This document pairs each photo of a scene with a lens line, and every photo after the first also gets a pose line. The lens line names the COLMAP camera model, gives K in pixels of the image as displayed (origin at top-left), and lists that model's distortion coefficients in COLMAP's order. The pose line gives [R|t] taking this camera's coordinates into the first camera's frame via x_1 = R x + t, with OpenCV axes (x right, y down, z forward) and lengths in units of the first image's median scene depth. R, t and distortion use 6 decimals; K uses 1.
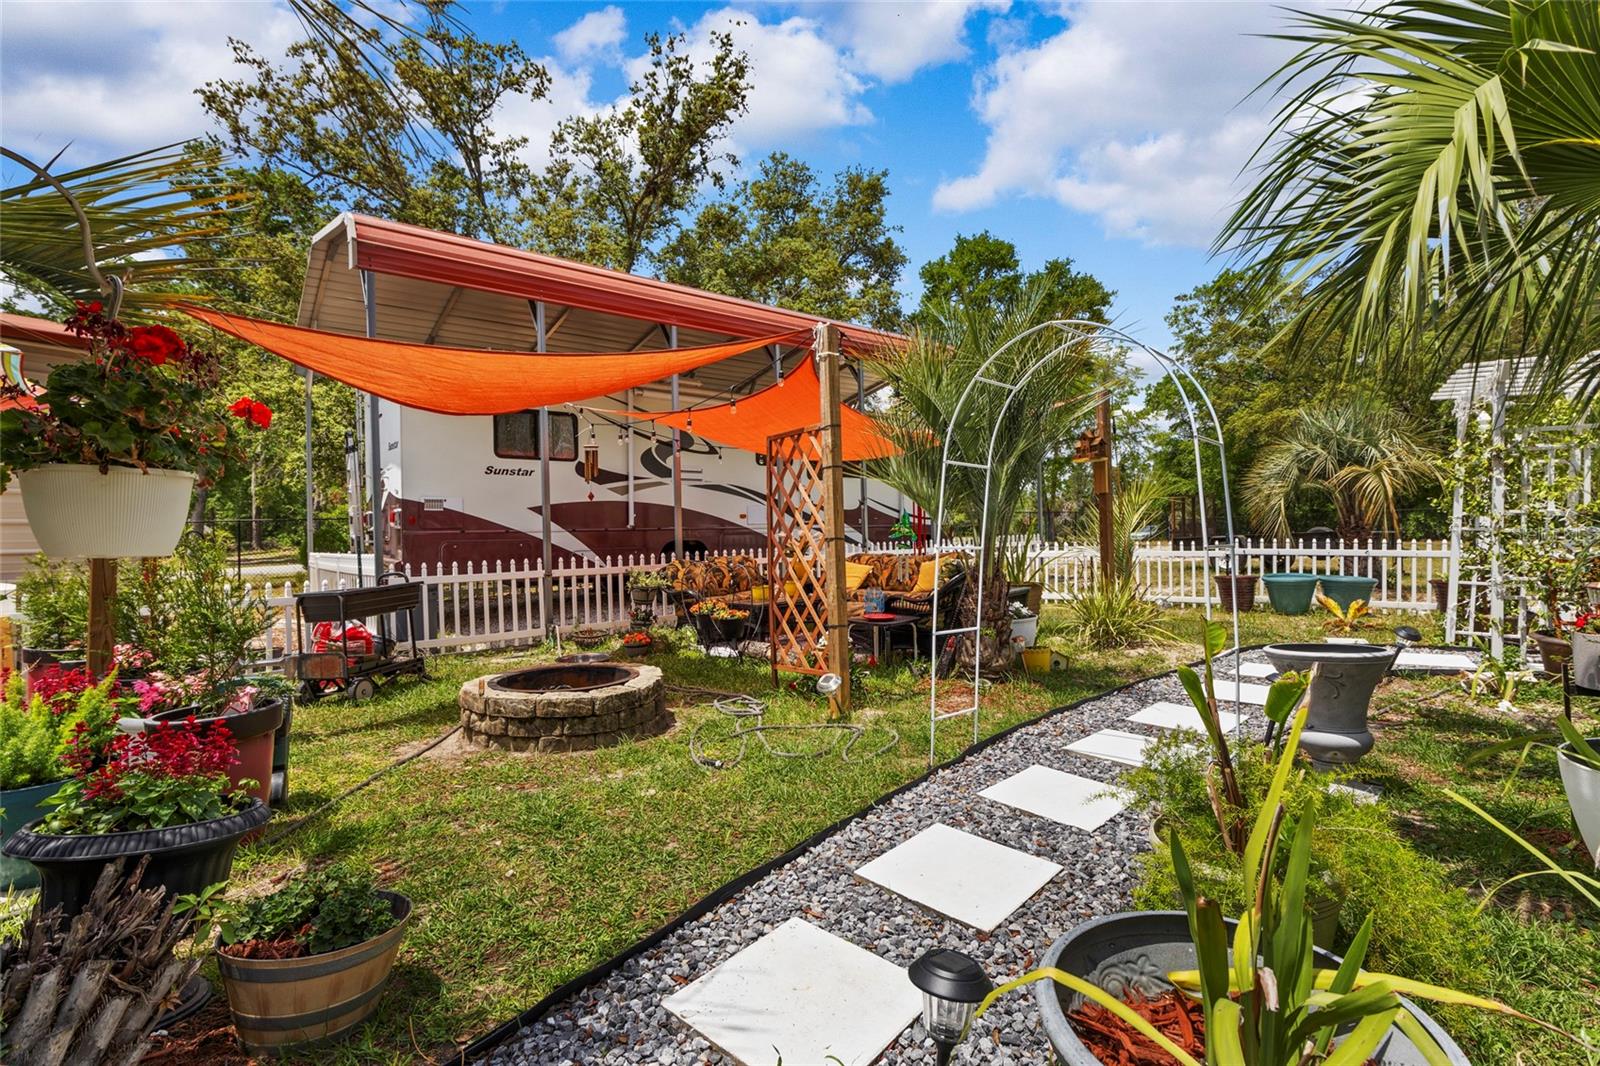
lens RADIAL K [[721.1, 0, 799.6], [0, 721.1, 534.7], [0, 0, 1]] dist [-0.001951, -0.000690]
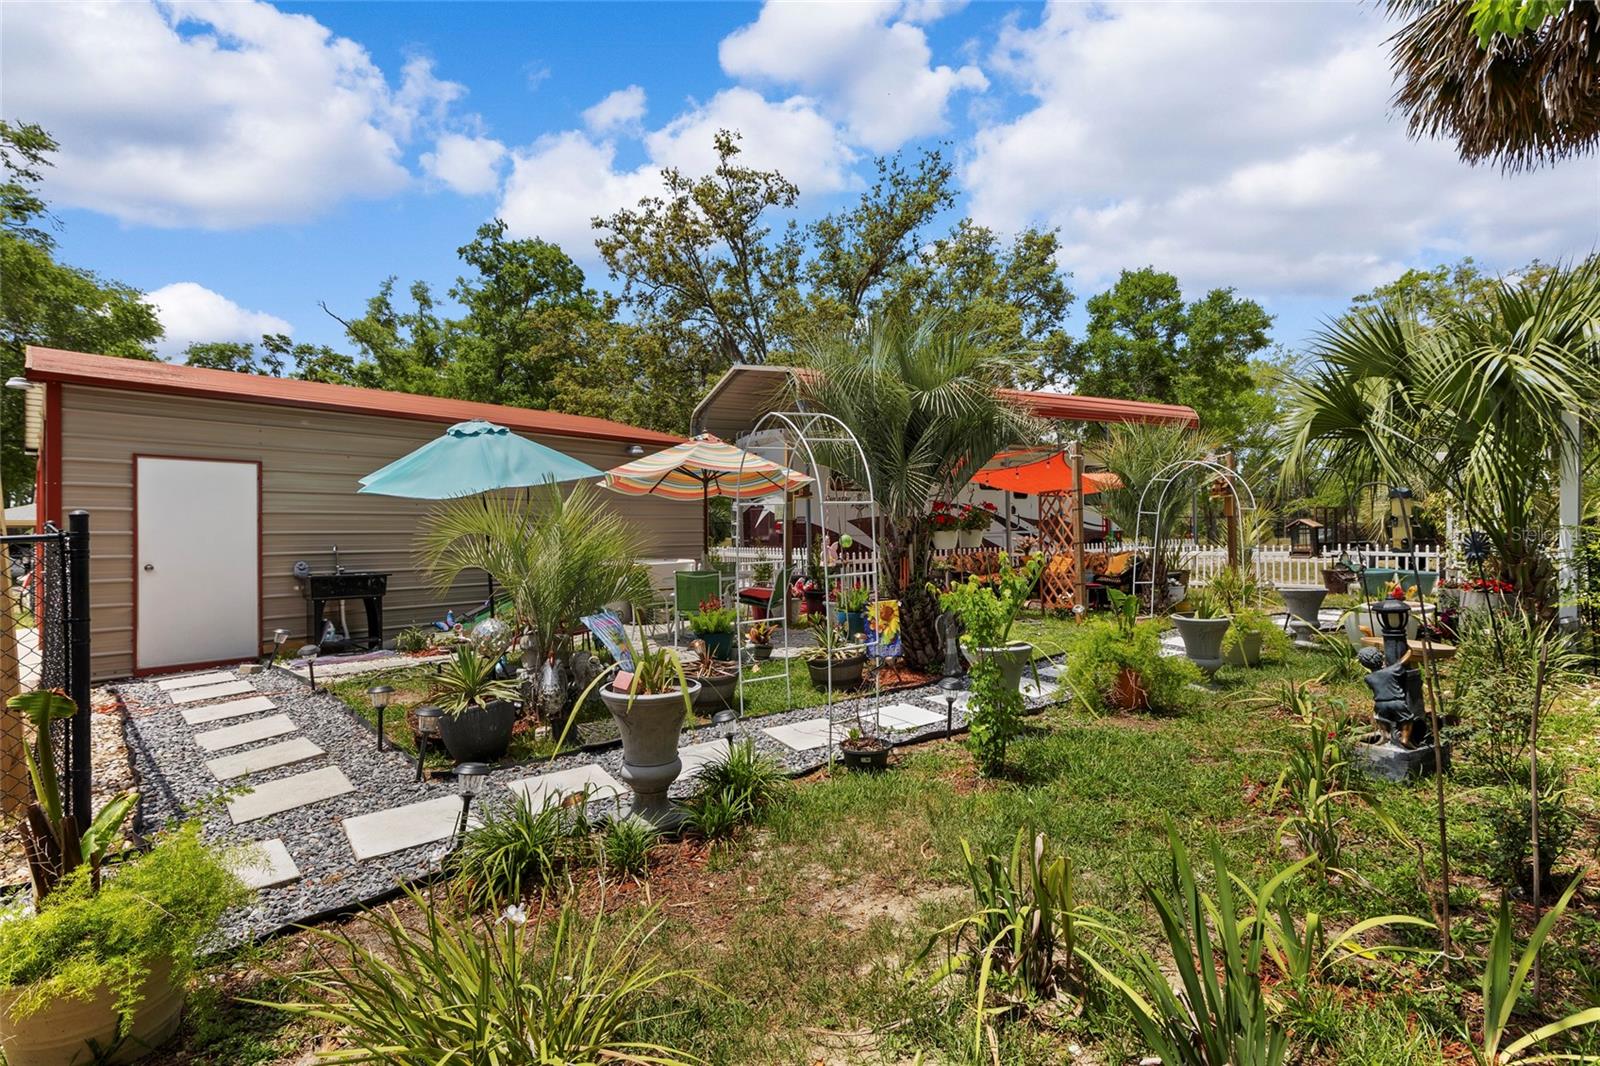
lens RADIAL K [[721.1, 0, 801.6], [0, 721.1, 531.2], [0, 0, 1]] dist [-0.001951, -0.000690]
pose [[0.981807, 0.006523, -0.189772, -0.080409], [-0.007381, 0.999965, -0.003814, -0.003227], [0.189740, 0.005145, 0.981821, -0.283222]]
